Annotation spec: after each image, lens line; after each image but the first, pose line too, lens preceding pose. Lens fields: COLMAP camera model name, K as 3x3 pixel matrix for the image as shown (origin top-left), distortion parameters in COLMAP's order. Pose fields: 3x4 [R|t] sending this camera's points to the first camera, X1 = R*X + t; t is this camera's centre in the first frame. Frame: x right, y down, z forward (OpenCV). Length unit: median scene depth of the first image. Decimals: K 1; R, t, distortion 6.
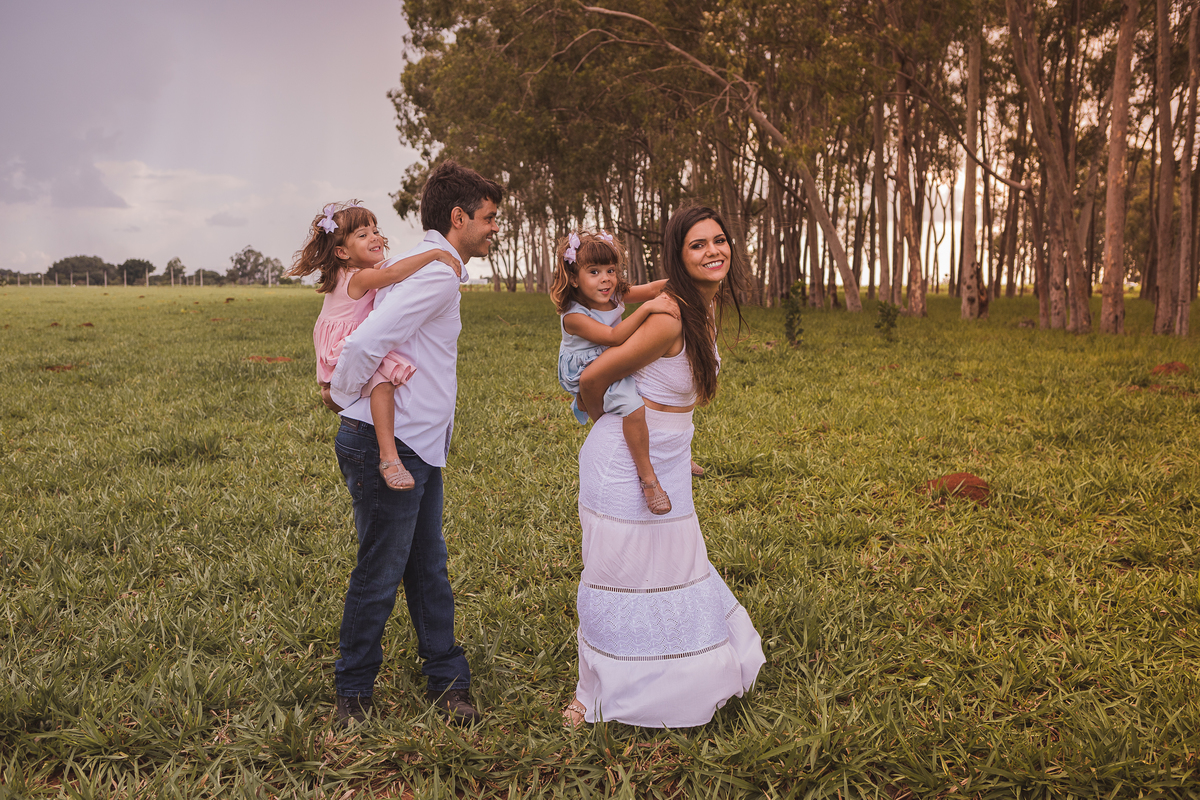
lens RADIAL K [[1203.6, 0, 622.3], [0, 1203.6, 449.7], [0, 0, 1]] dist [-0.067658, 0.012746]
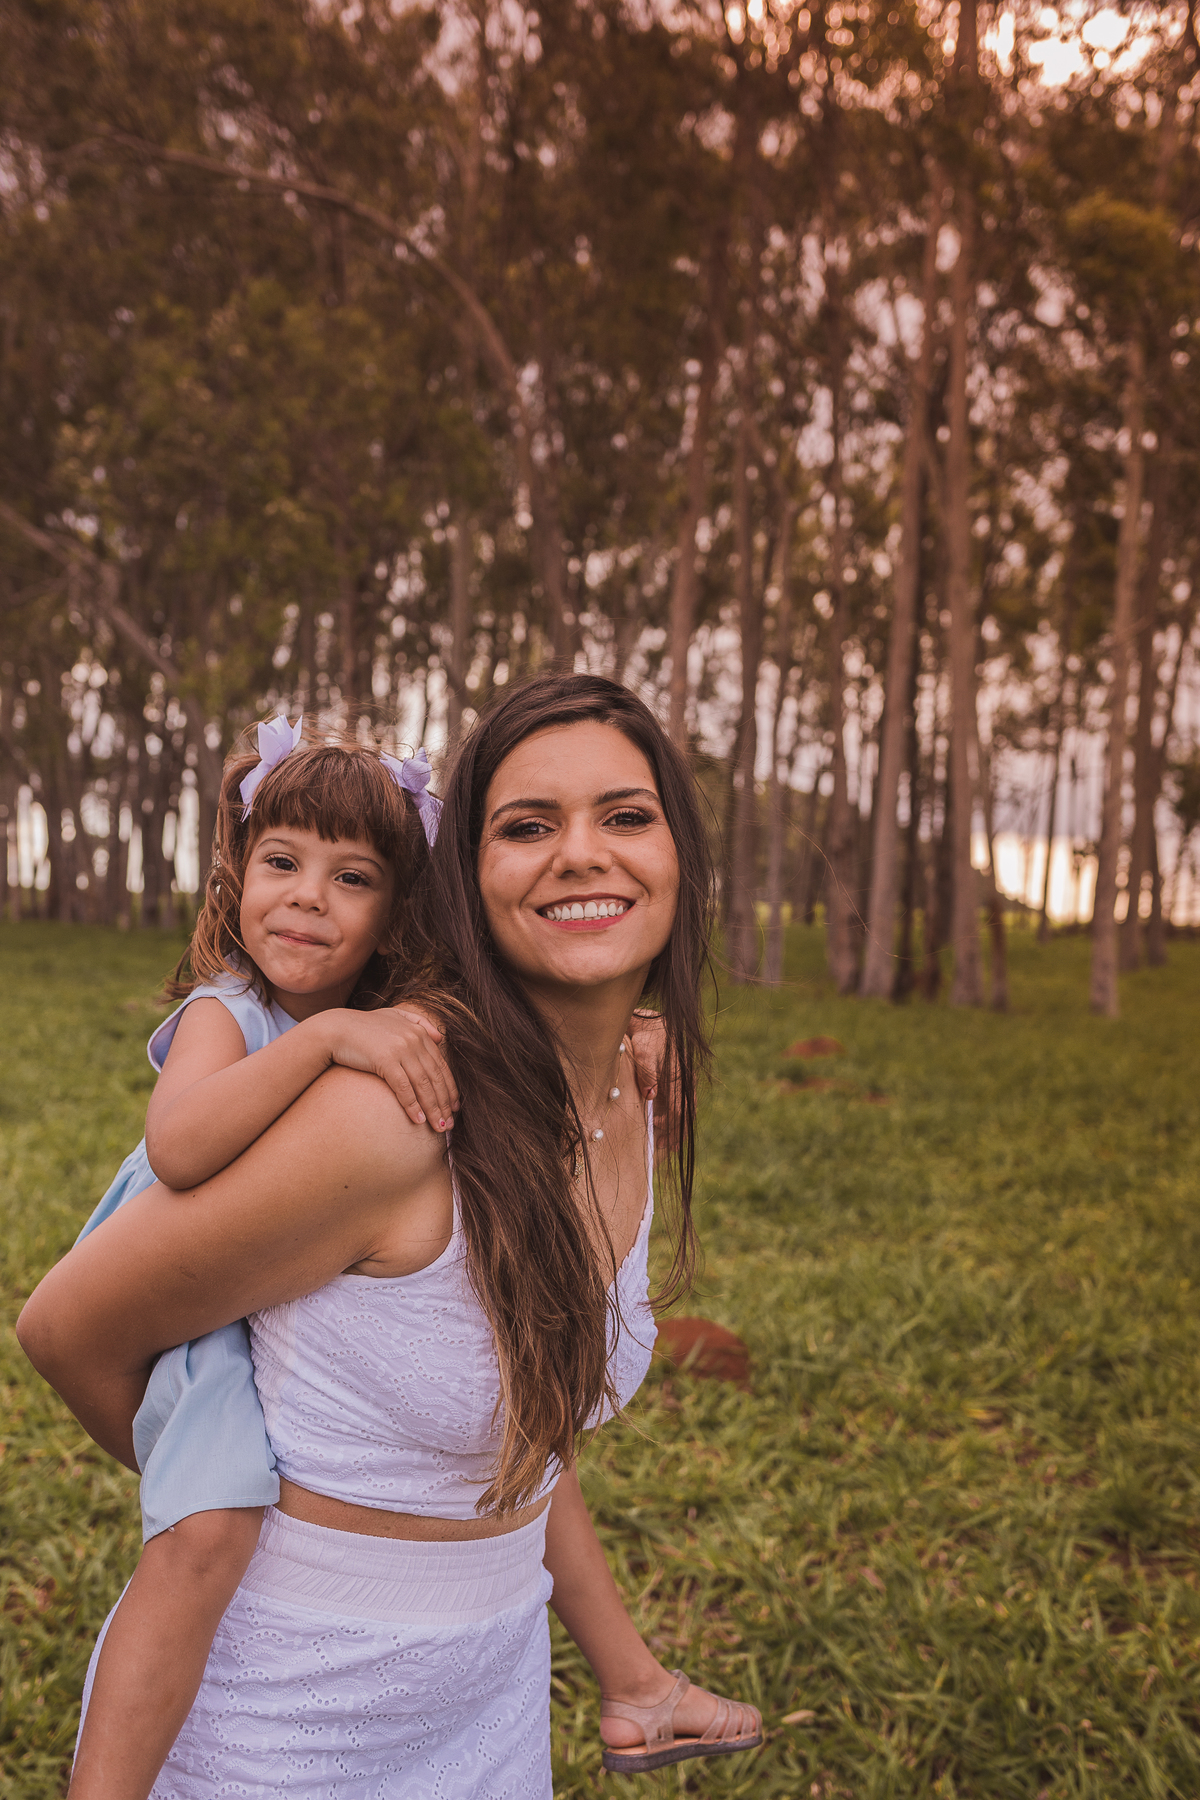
lens RADIAL K [[1817.2, 0, 579.5], [0, 1817.2, 902.2], [0, 0, 1]] dist [-0.105180, 0.089993]
pose [[0.926825, 0.037439, 0.373623, -0.020139], [0.011695, 0.991656, -0.128380, -0.033822], [-0.375312, 0.123356, 0.918654, 0.206486]]
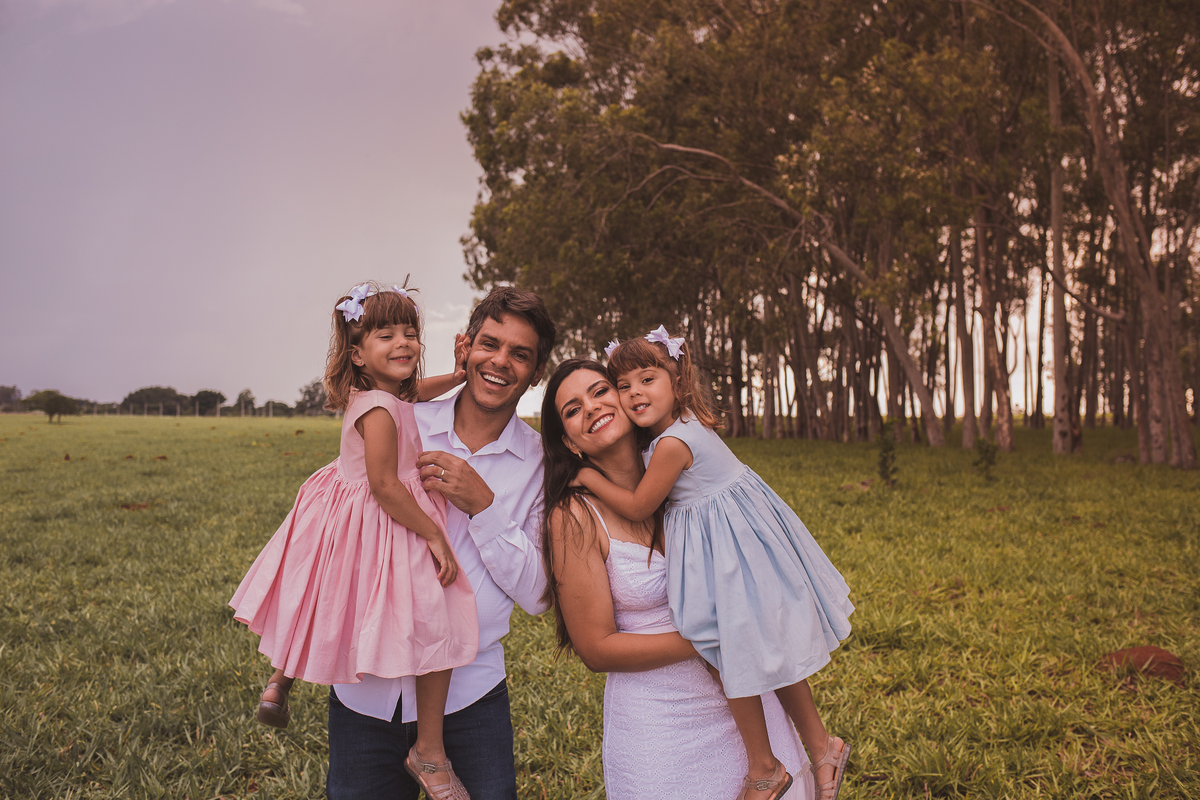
lens RADIAL K [[1211.5, 0, 602.7], [0, 1211.5, 400.4], [0, 0, 1]] dist [-0.105180, 0.089993]
pose [[0.997887, -0.002220, -0.064939, -0.033080], [-0.007419, 0.988987, -0.147814, -0.015795], [0.064552, 0.147983, 0.986881, 0.053429]]
